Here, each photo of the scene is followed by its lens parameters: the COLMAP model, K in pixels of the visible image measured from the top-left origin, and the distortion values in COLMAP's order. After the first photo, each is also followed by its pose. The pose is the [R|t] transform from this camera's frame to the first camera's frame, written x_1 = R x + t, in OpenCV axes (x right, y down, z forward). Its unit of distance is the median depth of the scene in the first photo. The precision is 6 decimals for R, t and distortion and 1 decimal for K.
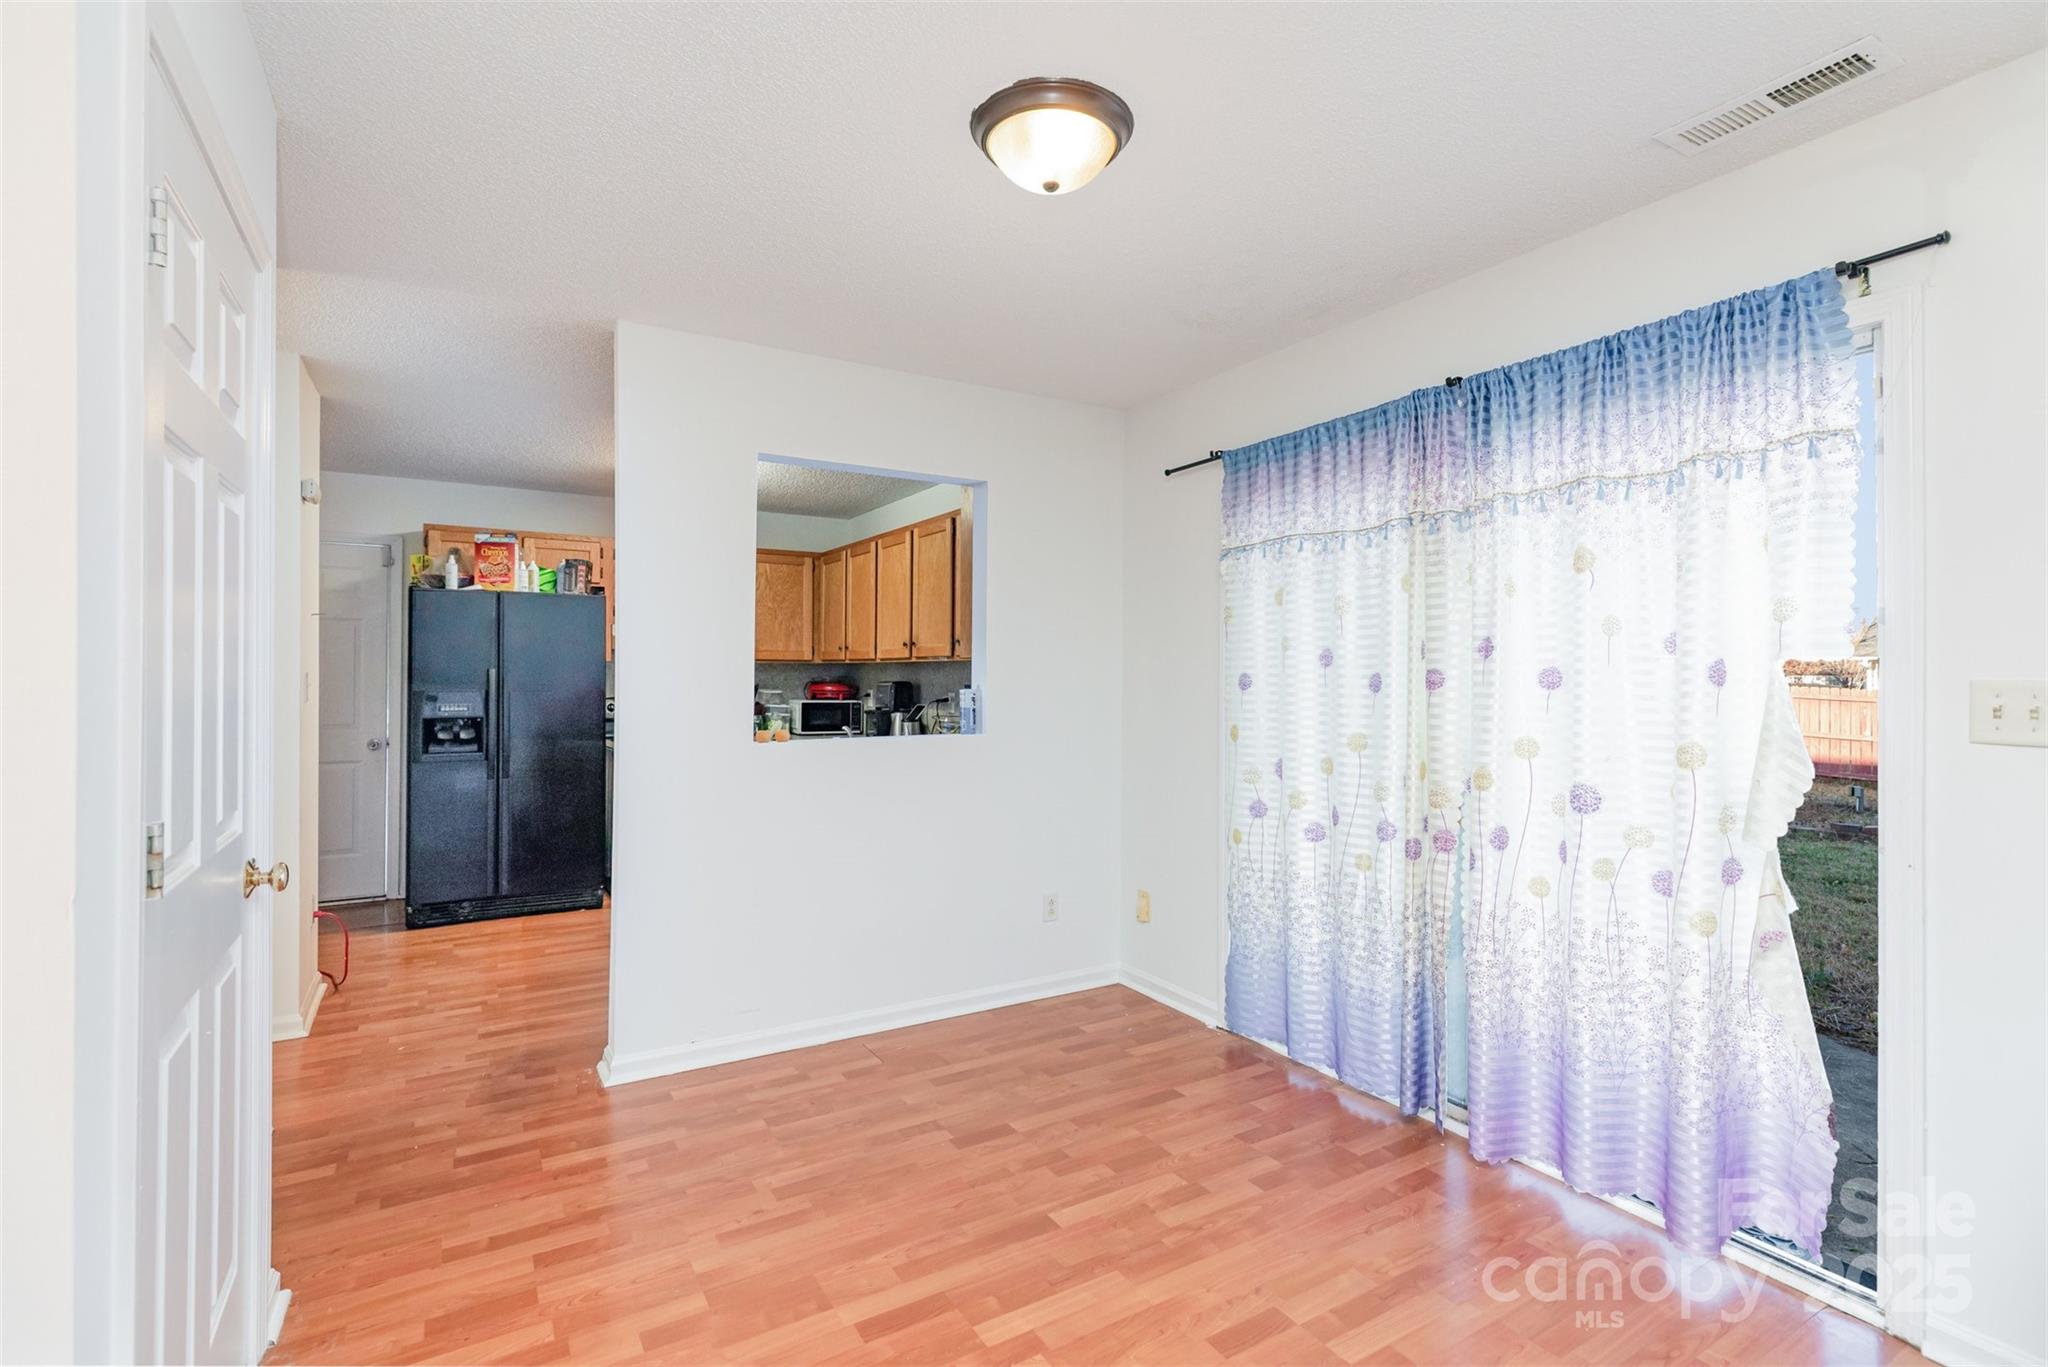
lens RADIAL K [[931.4, 0, 1028.7], [0, 931.4, 675.0], [0, 0, 1]] dist [0.001118, 0.000026]
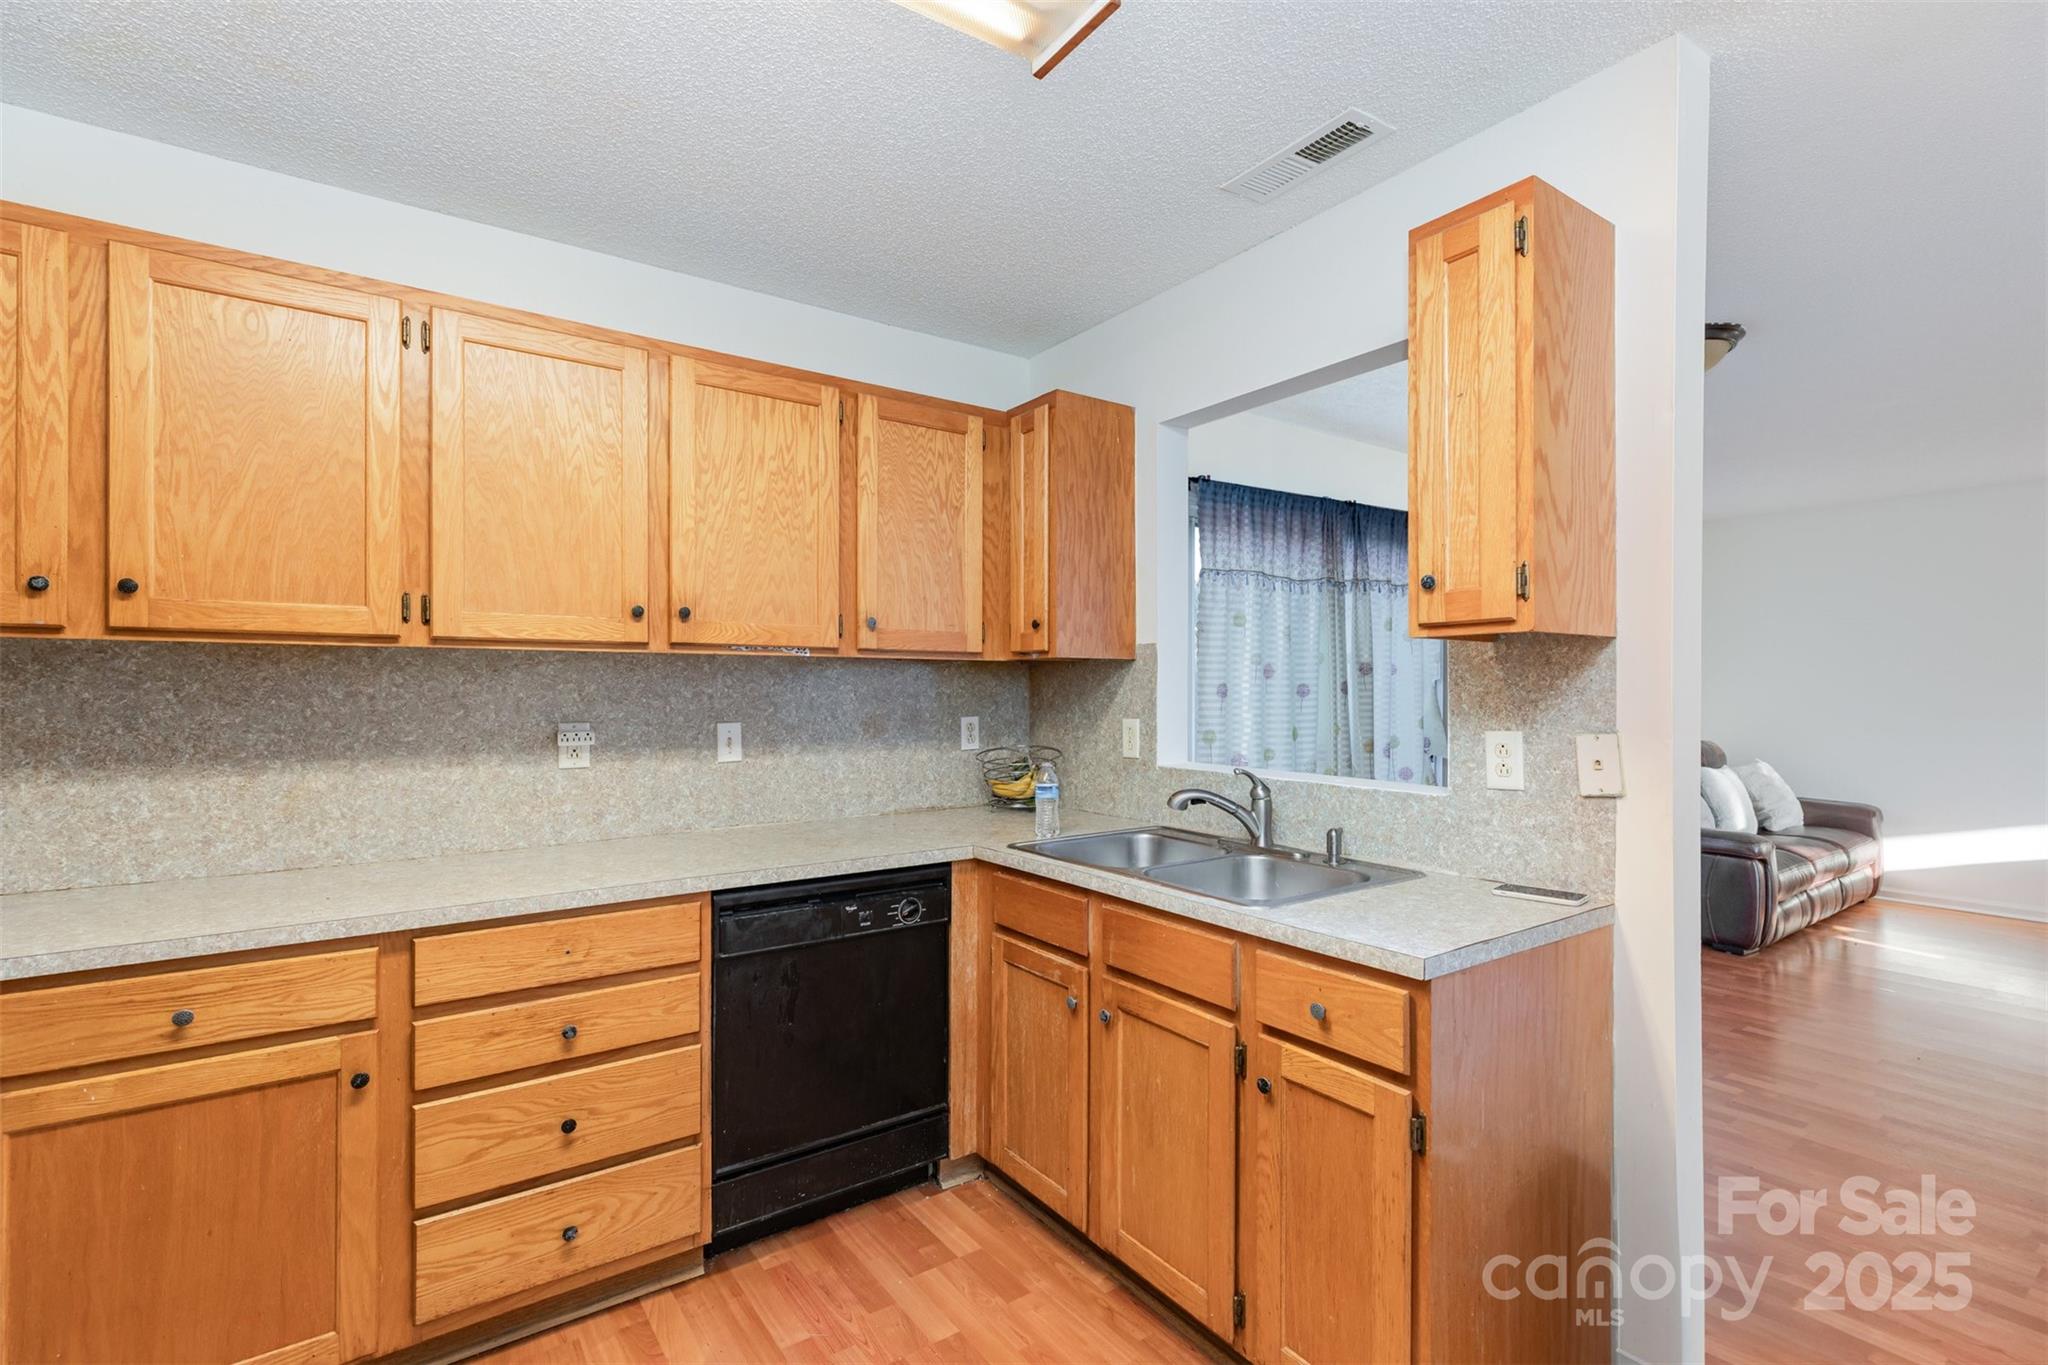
lens RADIAL K [[942.1, 0, 1024.0], [0, 942.1, 682.5], [0, 0, 1]] dist [0.001217, 0.000024]
pose [[-0.063994, 0.001696, 0.997949, -1.032950], [-0.002049, 0.999996, -0.001831, 0.001548], [-0.997948, -0.002162, -0.063991, 1.508405]]
